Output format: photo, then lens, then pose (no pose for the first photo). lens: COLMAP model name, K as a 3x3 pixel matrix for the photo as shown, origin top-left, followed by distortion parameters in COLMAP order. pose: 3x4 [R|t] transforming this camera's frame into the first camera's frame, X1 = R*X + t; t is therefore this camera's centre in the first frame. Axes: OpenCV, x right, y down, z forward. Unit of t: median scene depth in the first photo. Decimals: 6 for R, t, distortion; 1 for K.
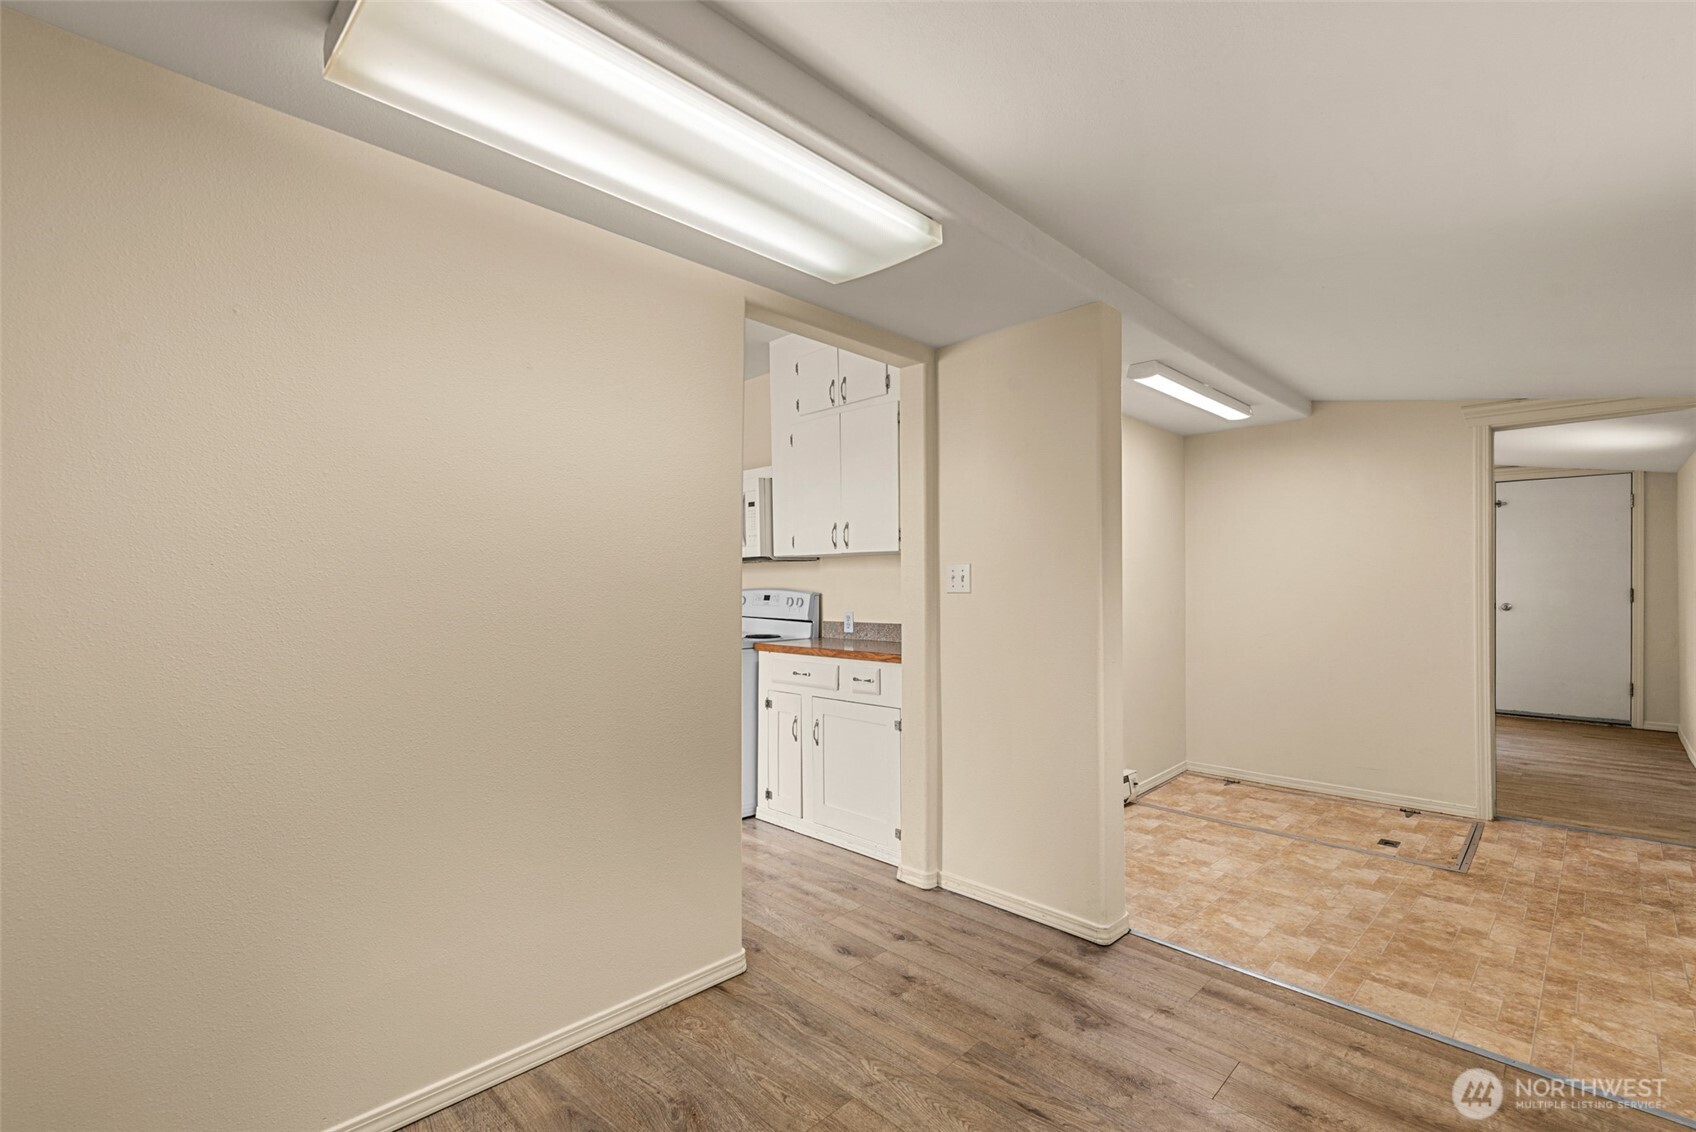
lens RADIAL K [[731.7, 0, 864.3], [0, 731.7, 583.2], [0, 0, 1]] dist [0.000711, -0.000018]
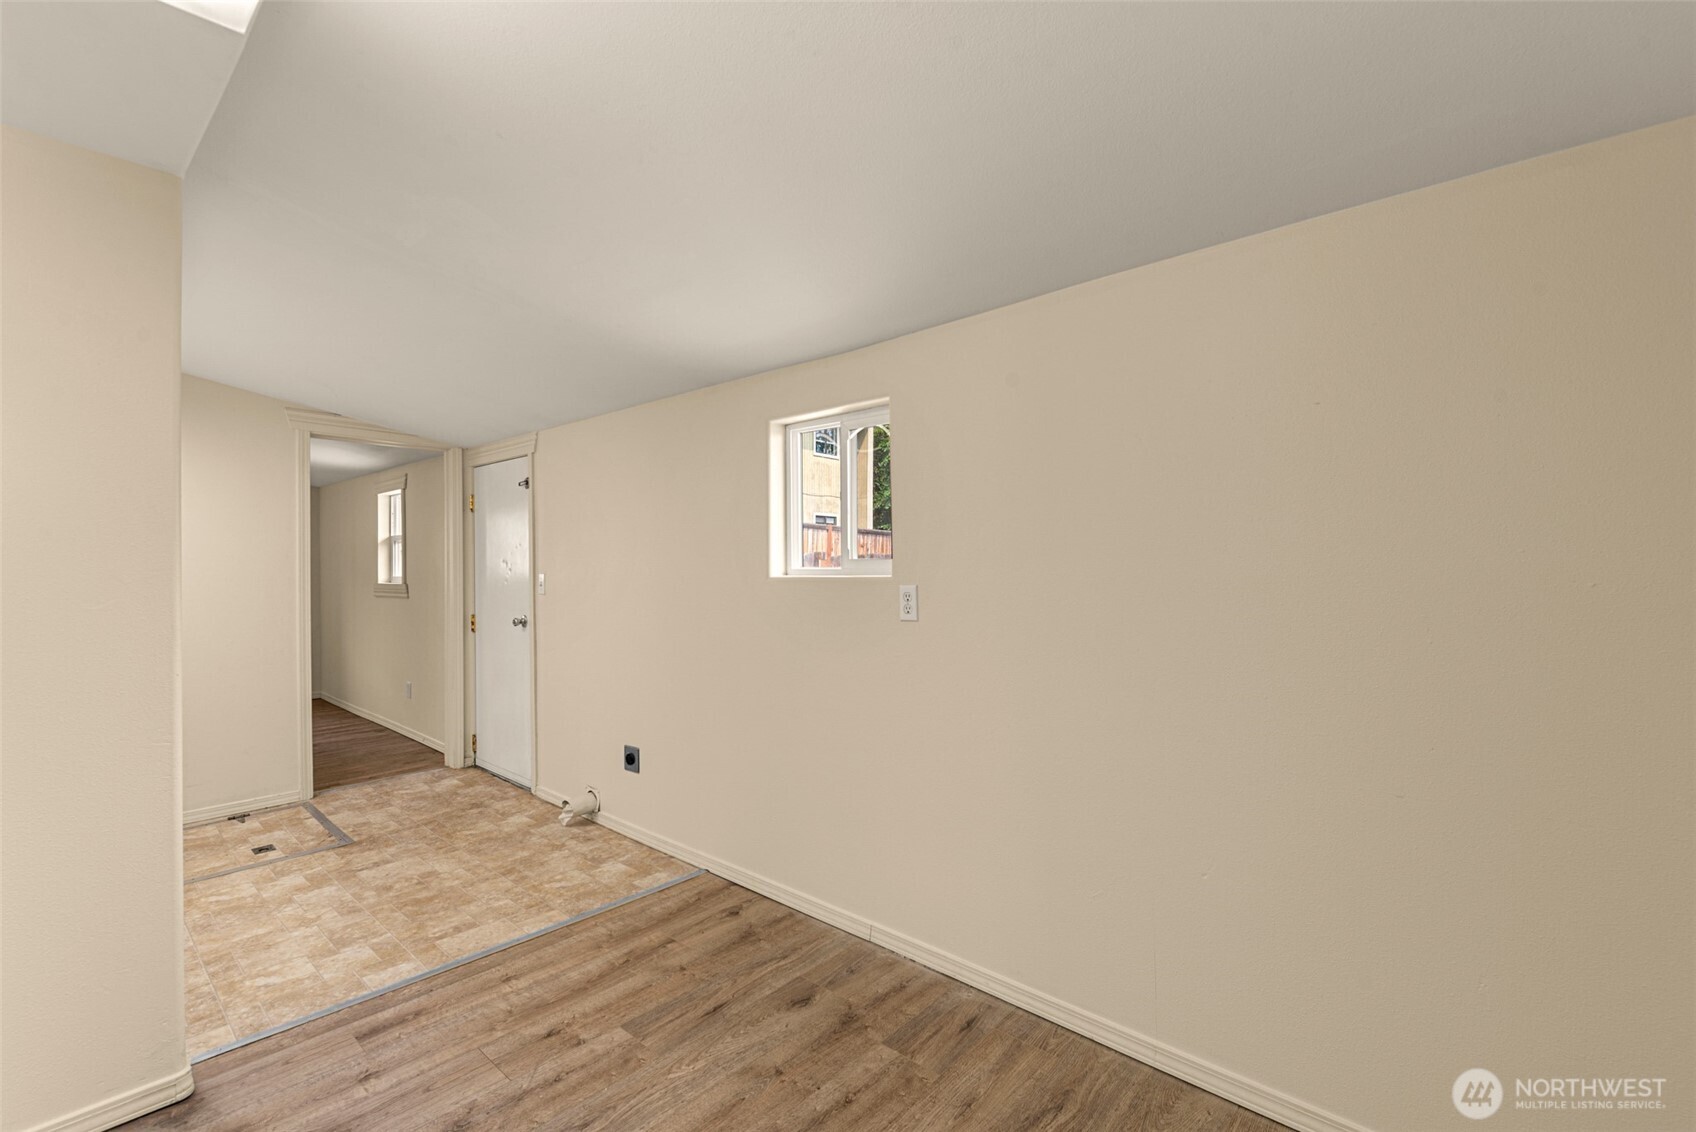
lens RADIAL K [[741.1, 0, 851.7], [0, 741.1, 572.8], [0, 0, 1]] dist [0.001080, -0.000157]
pose [[-0.042475, 0.002552, 0.999094, -0.334214], [0.003727, 0.999990, -0.002396, 0.000170], [-0.999091, 0.003622, -0.042484, 0.326092]]
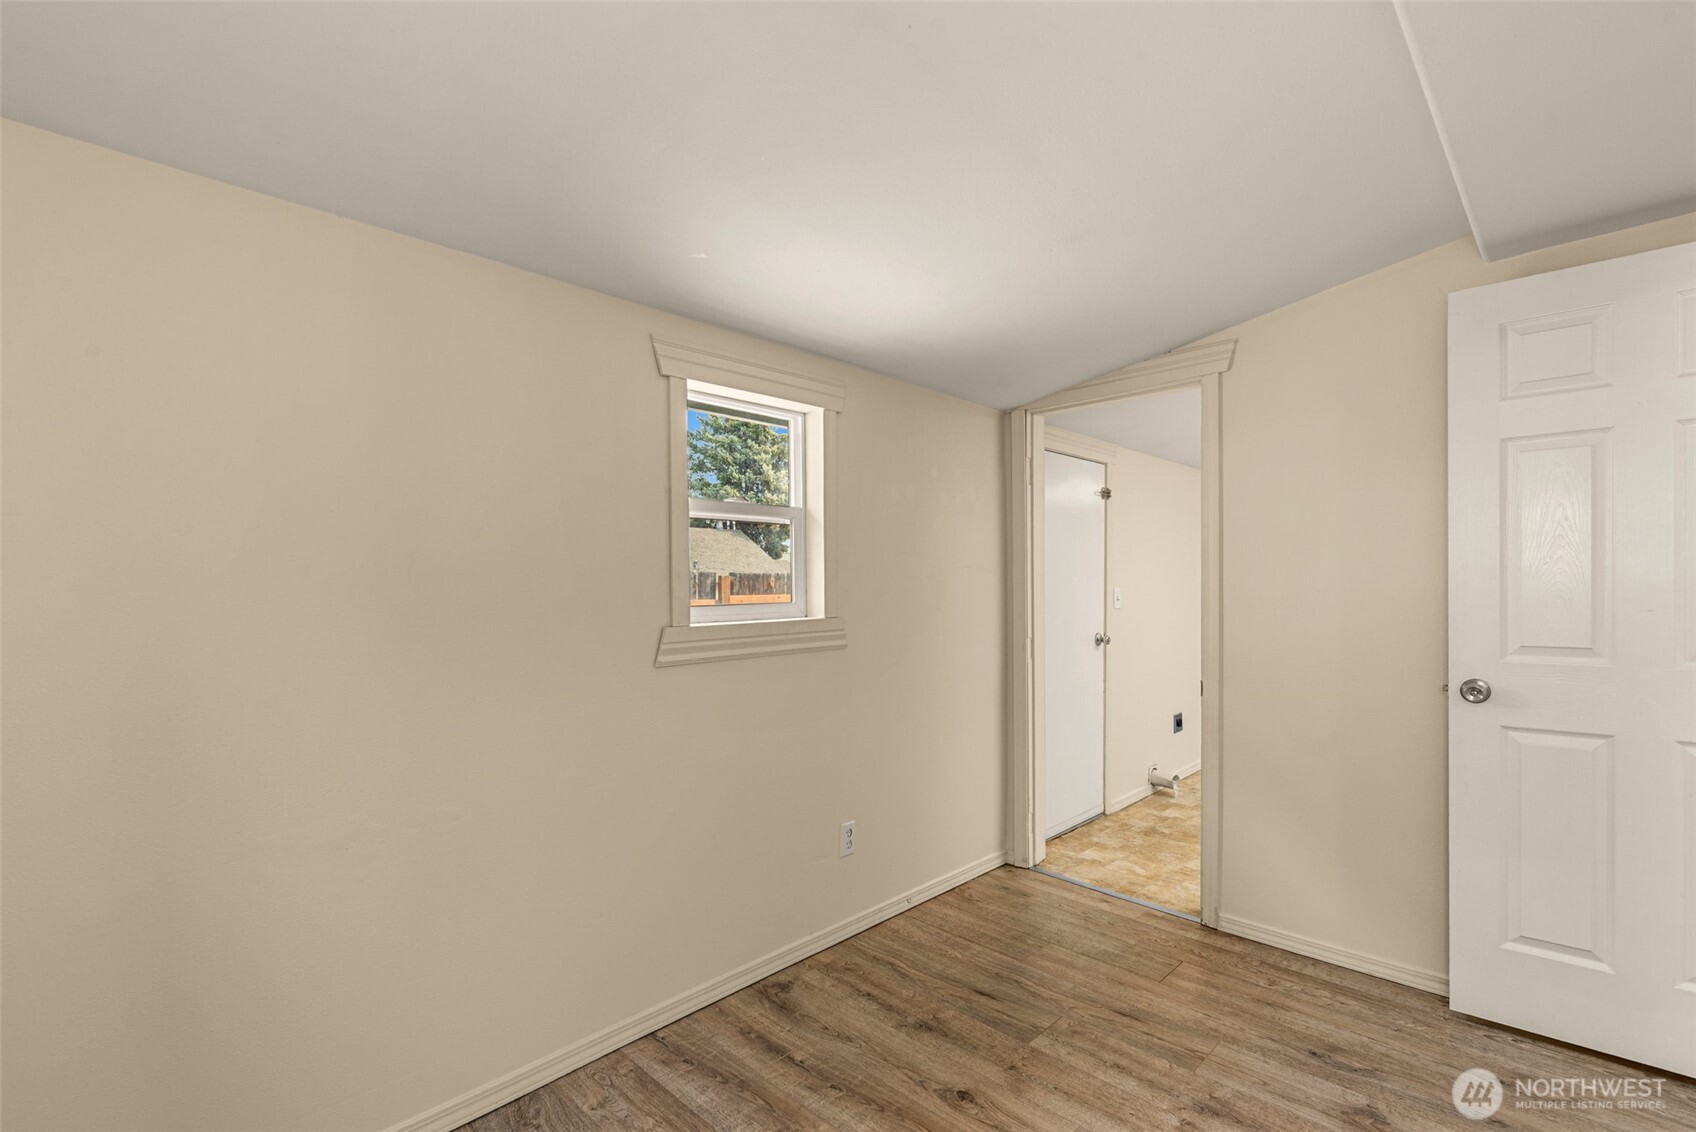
lens RADIAL K [[778.5, 0, 835.9], [0, 778.5, 594.1], [0, 0, 1]] dist [0.004264, 0.000377]
pose [[-0.999775, 0.016147, -0.013776, 1.598207], [0.016070, 0.999855, 0.005650, -0.012530], [0.013865, 0.005427, -0.999889, 2.291288]]
